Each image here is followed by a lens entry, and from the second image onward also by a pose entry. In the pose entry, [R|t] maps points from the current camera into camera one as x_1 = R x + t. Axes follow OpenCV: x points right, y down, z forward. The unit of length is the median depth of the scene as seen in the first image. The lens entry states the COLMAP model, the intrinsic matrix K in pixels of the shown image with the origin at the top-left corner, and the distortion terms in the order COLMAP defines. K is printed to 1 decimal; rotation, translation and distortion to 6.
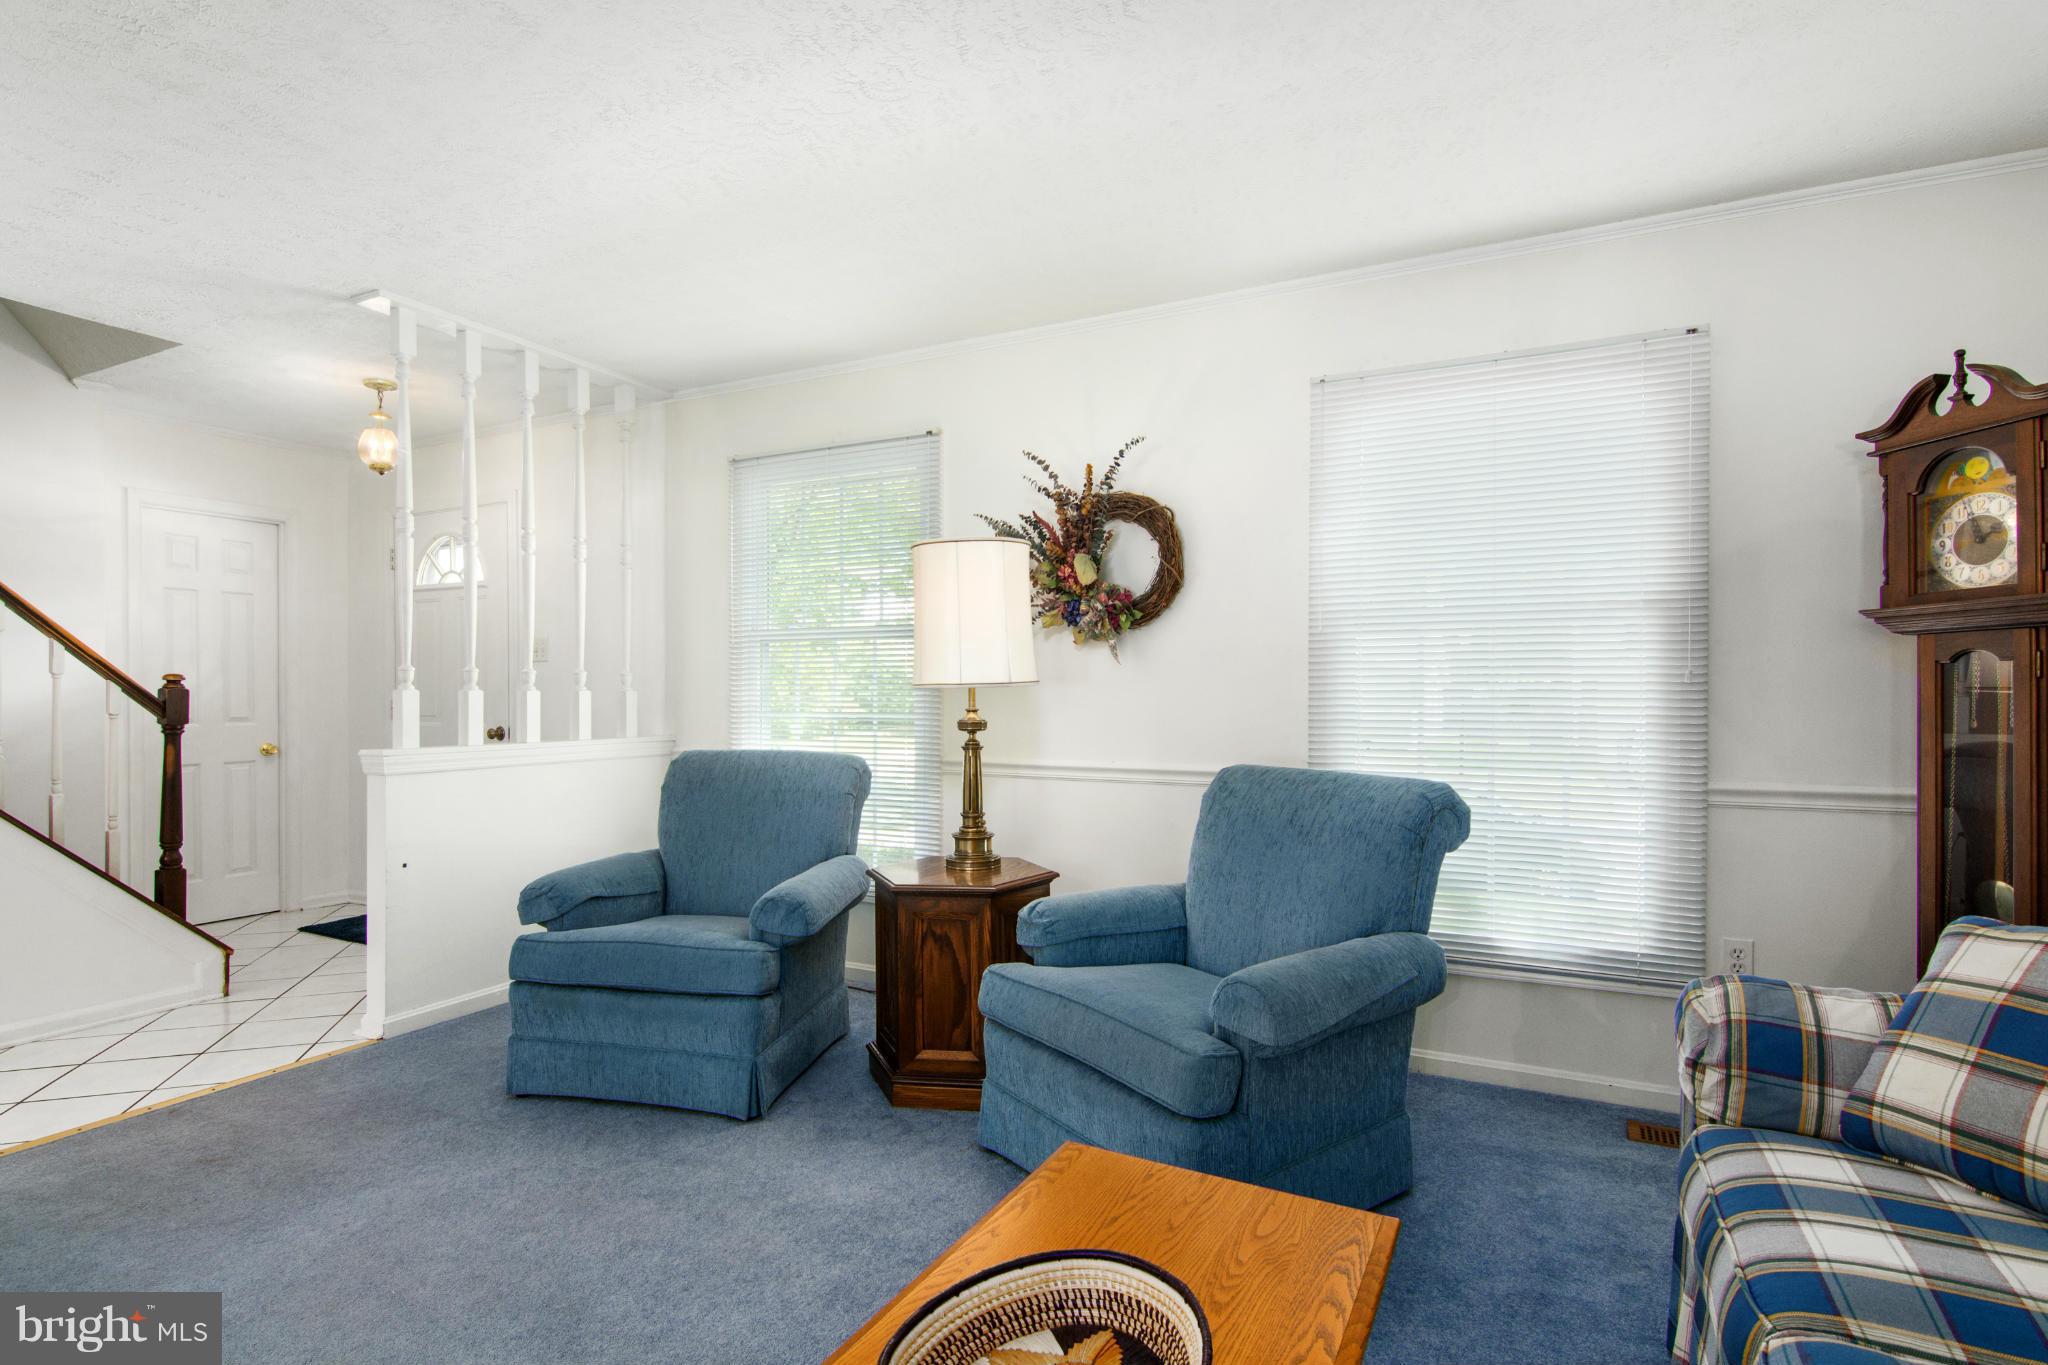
lens RADIAL K [[1011.2, 0, 1024.3], [0, 1011.2, 686.0], [0, 0, 1]] dist [-0.000844, -0.000227]
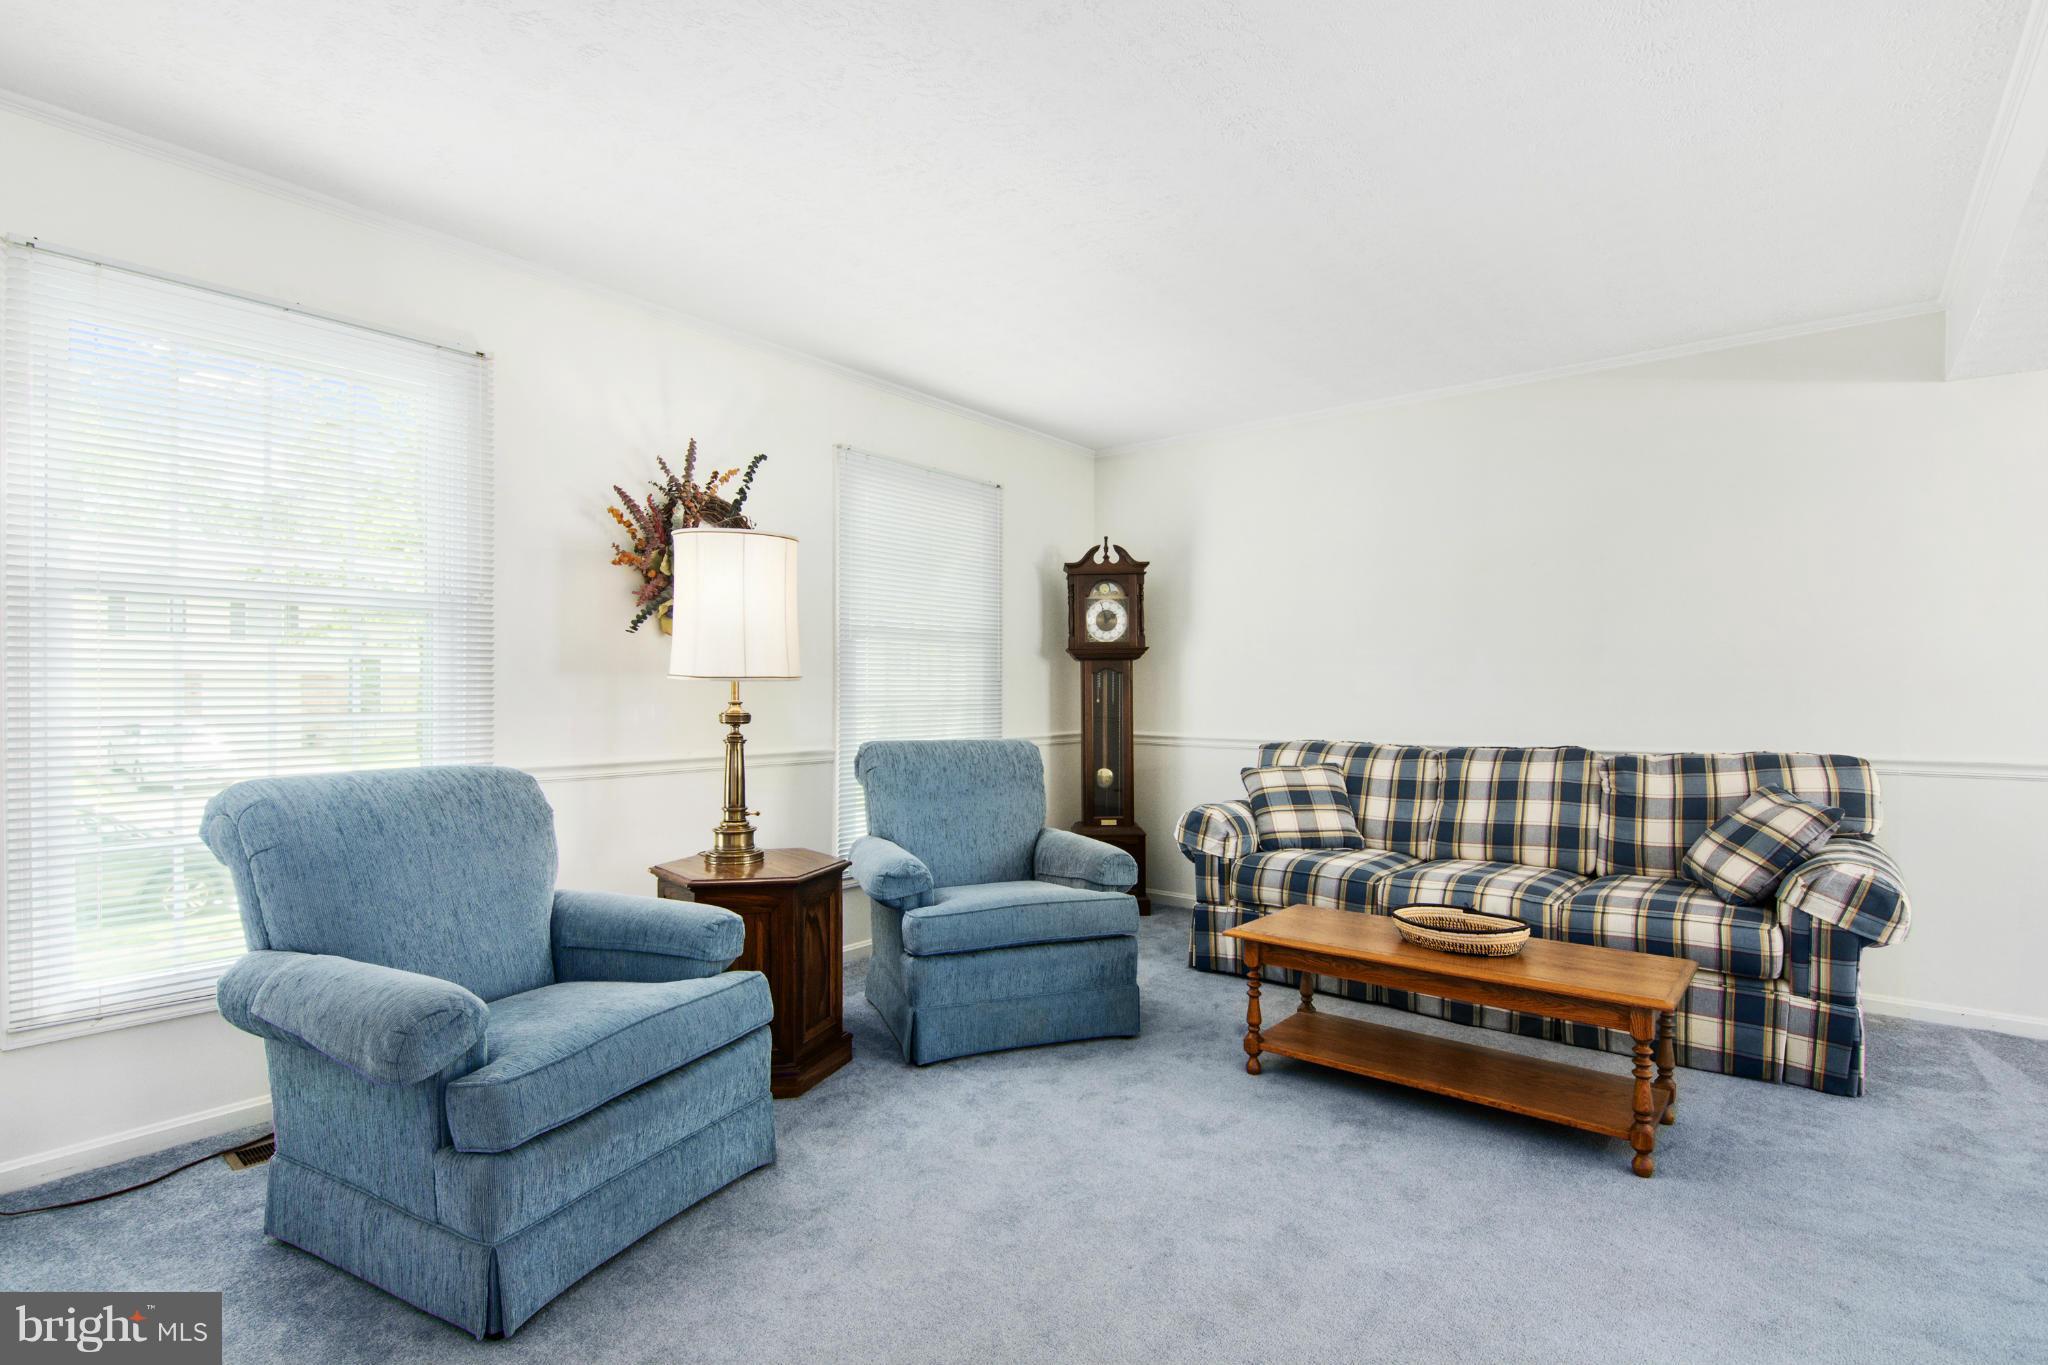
lens RADIAL K [[1008.3, 0, 1019.5], [0, 1008.3, 687.7], [0, 0, 1]] dist [-0.026499, -0.000463]
pose [[0.193776, -0.000799, 0.981046, -1.068136], [-0.013349, 0.999905, 0.003451, 0.001996], [-0.980955, -0.013765, 0.193746, 0.597516]]
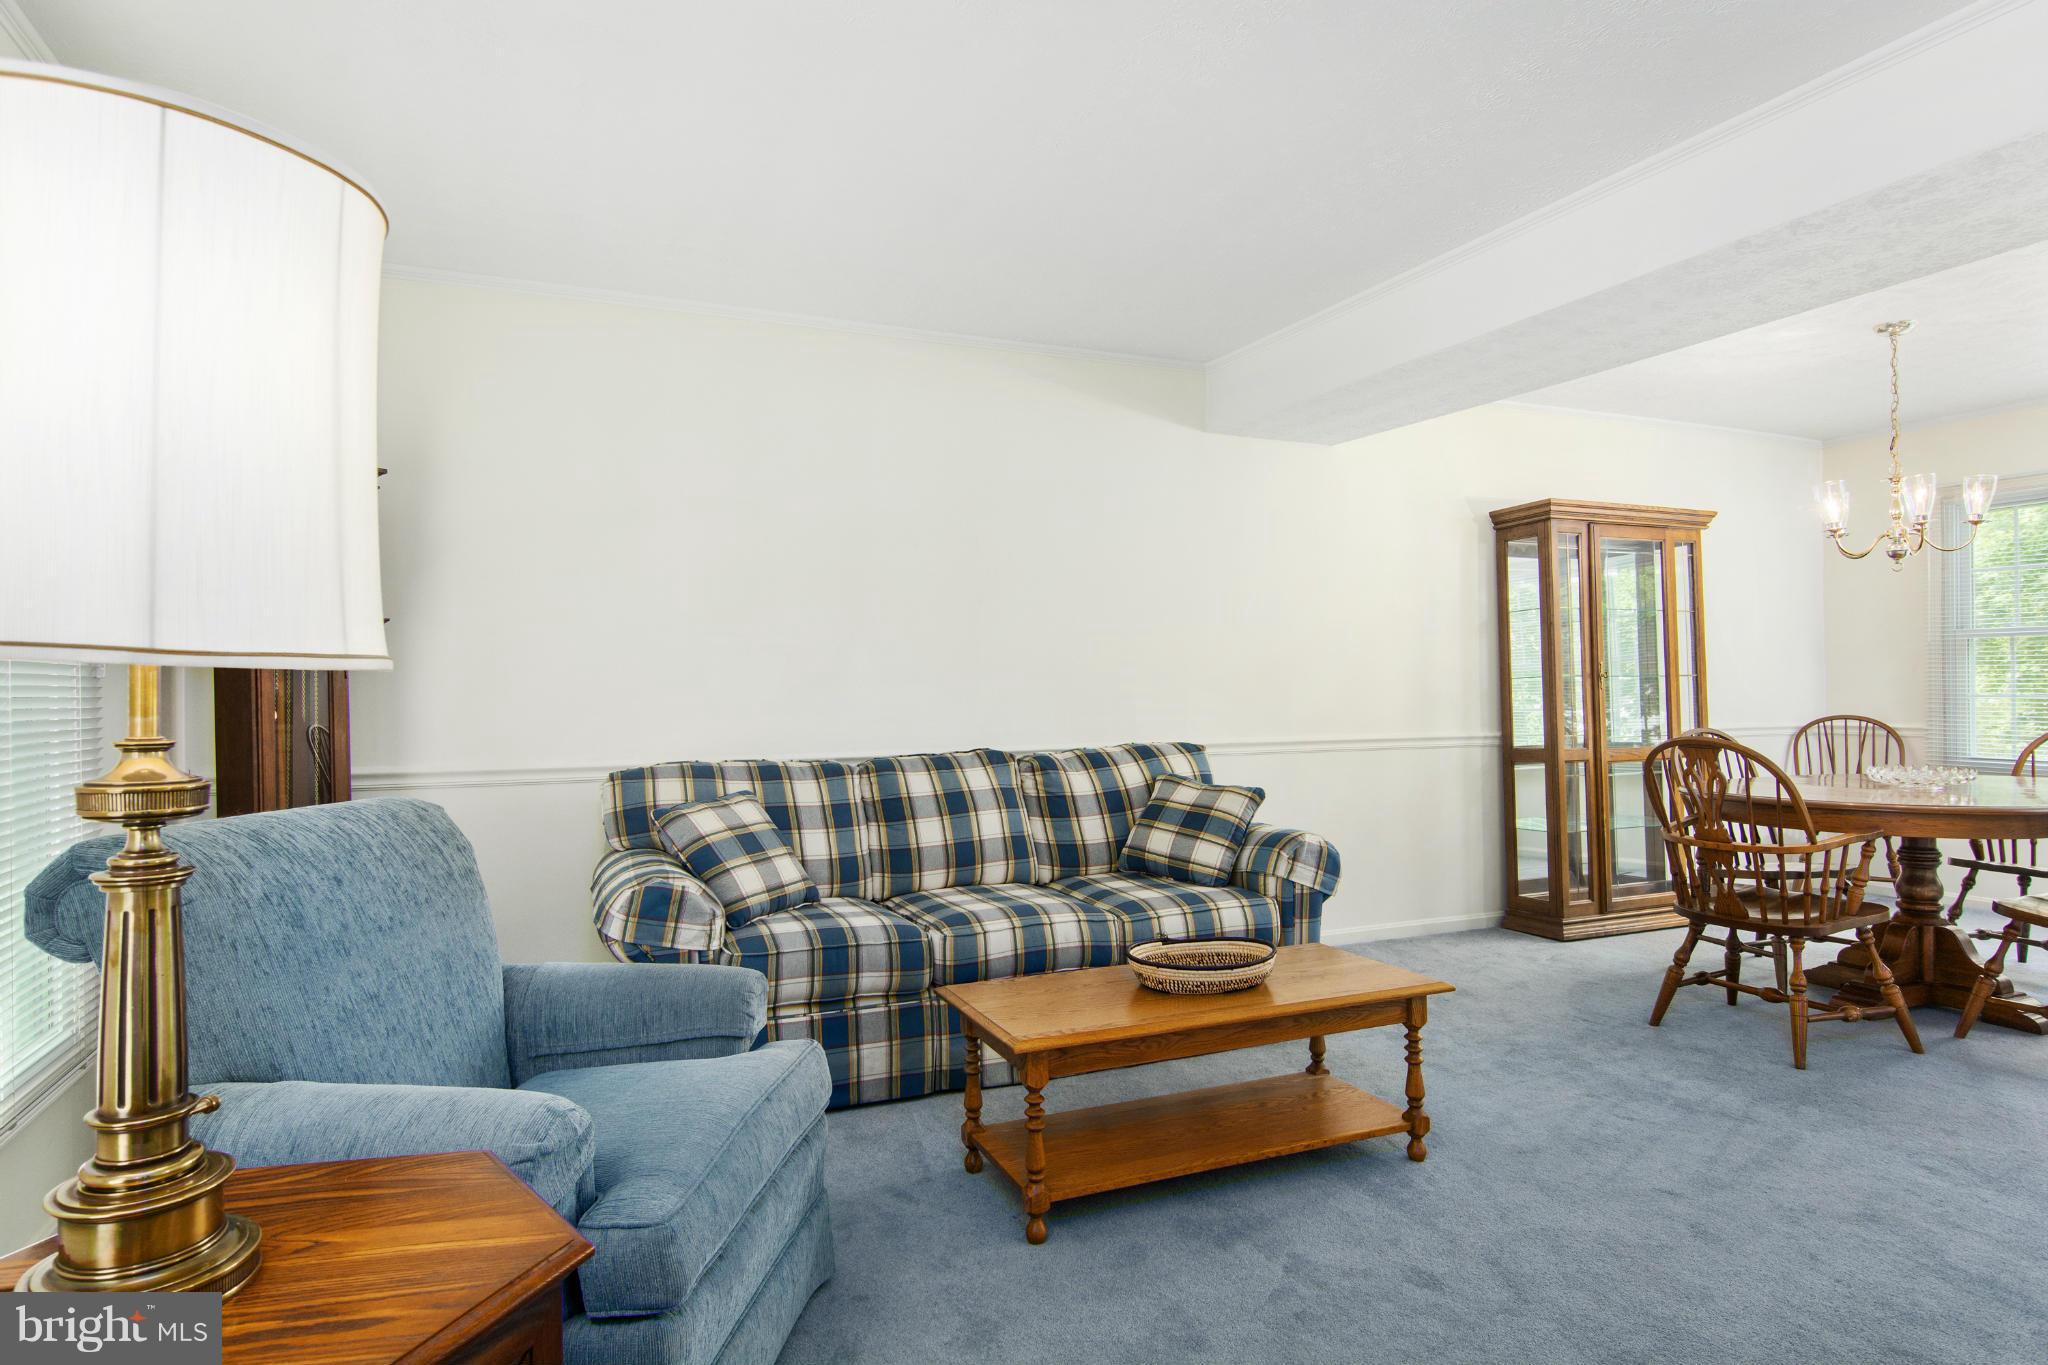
lens RADIAL K [[1123.9, 0, 1027.9], [0, 1123.9, 696.9], [0, 0, 1]] dist [0.004433, -0.000504]
pose [[-0.781277, 0.000231, 0.624184, -0.479090], [0.000898, 0.999999, 0.000753, 0.011400], [-0.624183, 0.001149, -0.781277, 1.212110]]
